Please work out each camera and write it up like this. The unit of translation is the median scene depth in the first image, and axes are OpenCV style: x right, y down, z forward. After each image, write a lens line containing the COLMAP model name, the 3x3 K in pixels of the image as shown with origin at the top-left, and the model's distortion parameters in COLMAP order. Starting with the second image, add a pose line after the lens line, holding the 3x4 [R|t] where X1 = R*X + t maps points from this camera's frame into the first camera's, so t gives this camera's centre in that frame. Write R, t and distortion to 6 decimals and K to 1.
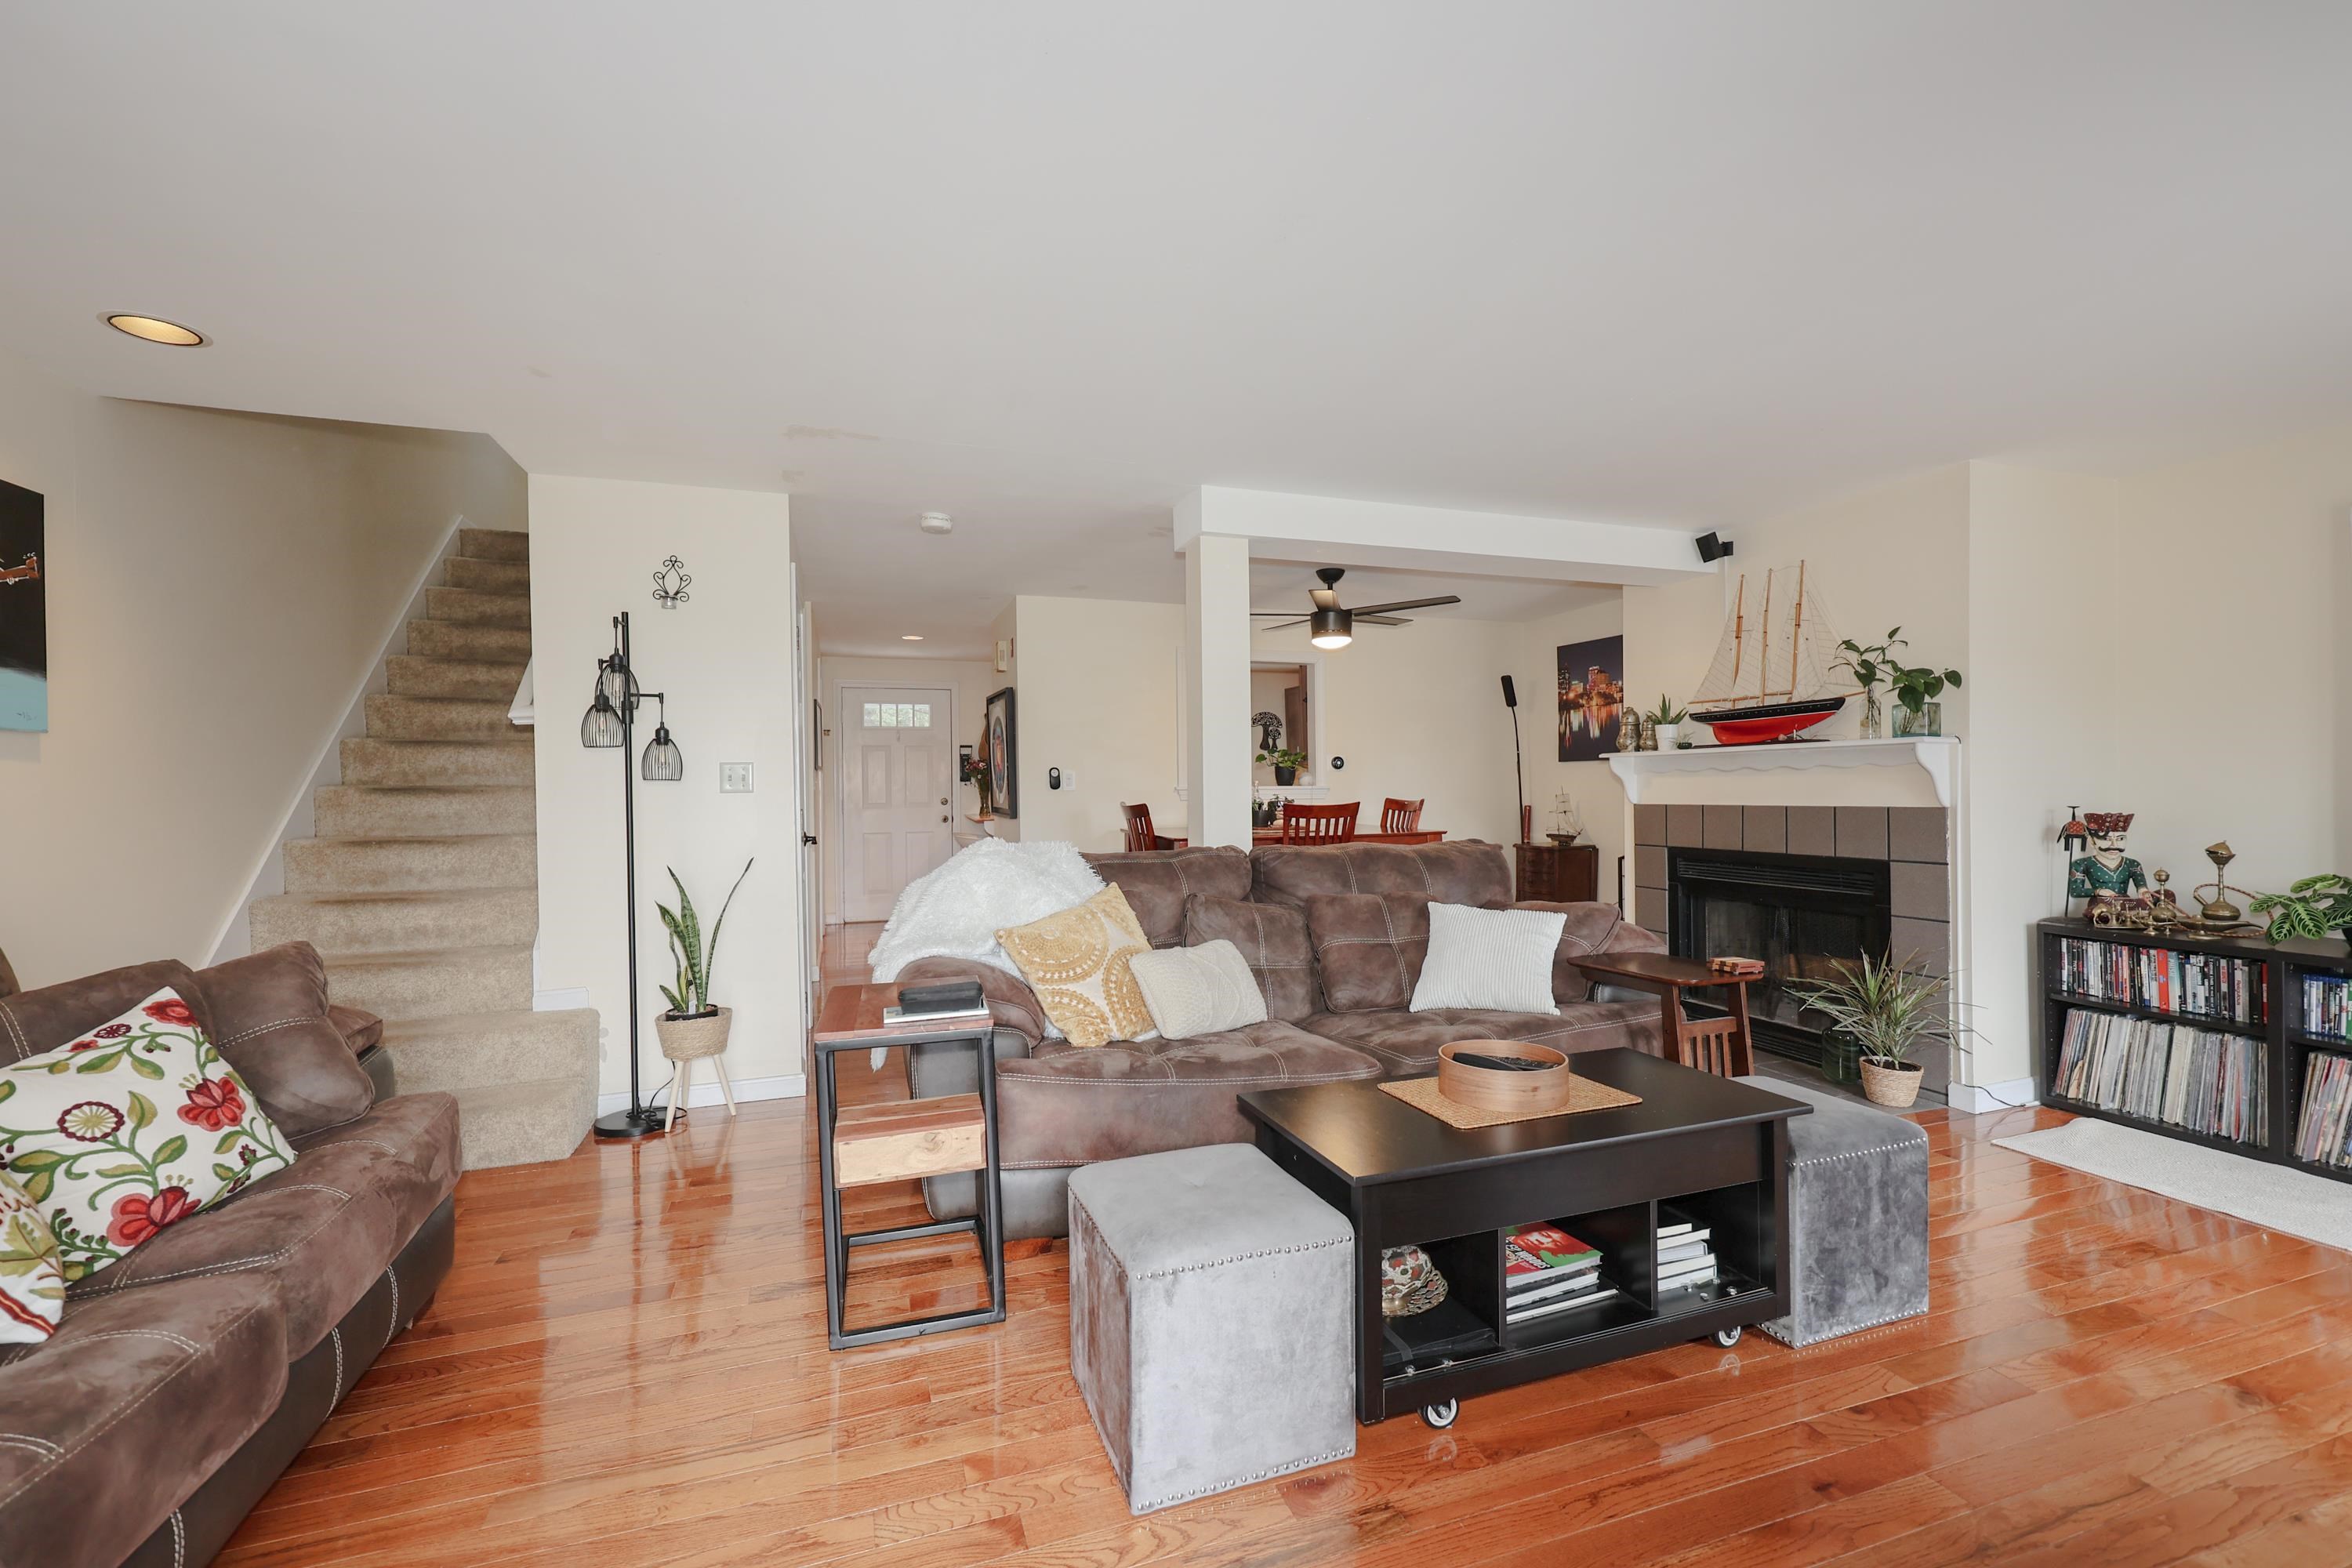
lens RADIAL K [[964.8, 0, 1178.9], [0, 964.8, 792.6], [0, 0, 1]] dist [0.001976, -0.000487]
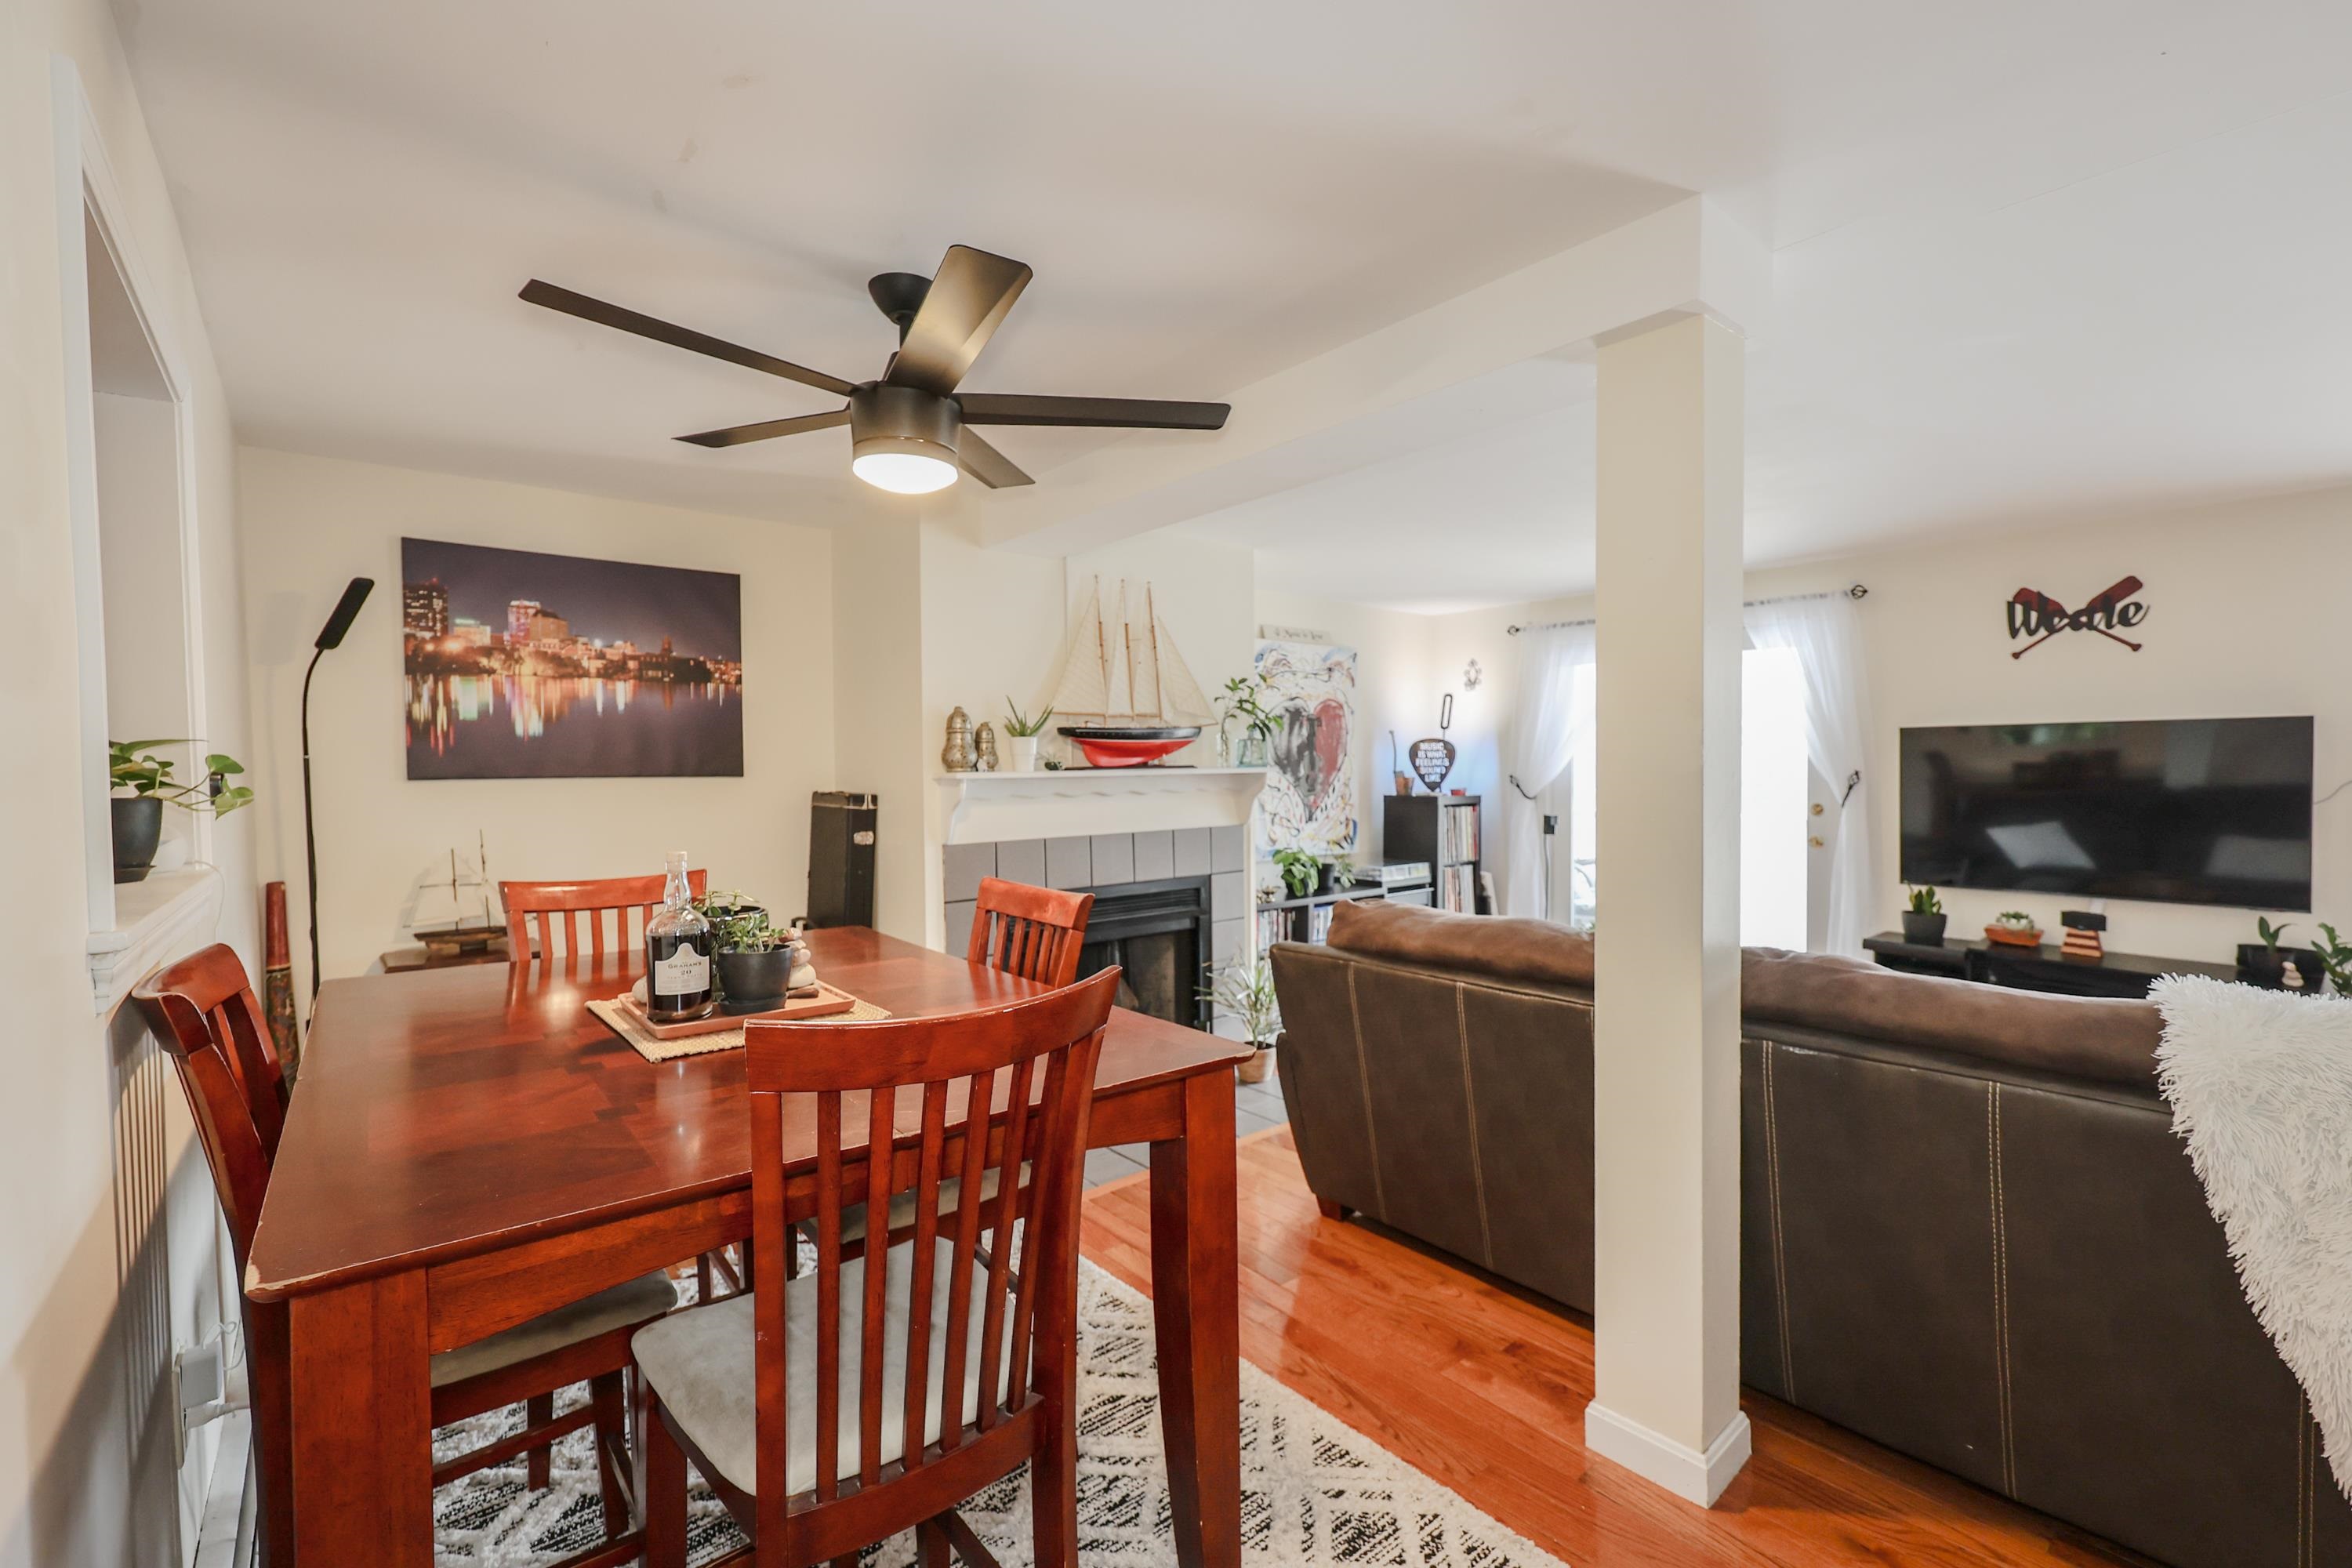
lens RADIAL K [[964.8, 0, 1194.4], [0, 964.8, 788.0], [0, 0, 1]] dist [0.001976, -0.000487]
pose [[-0.355165, -0.004132, 0.934795, -0.271203], [0.021866, 0.999680, 0.012726, -0.040400], [-0.934548, 0.024960, -0.354961, 1.229346]]
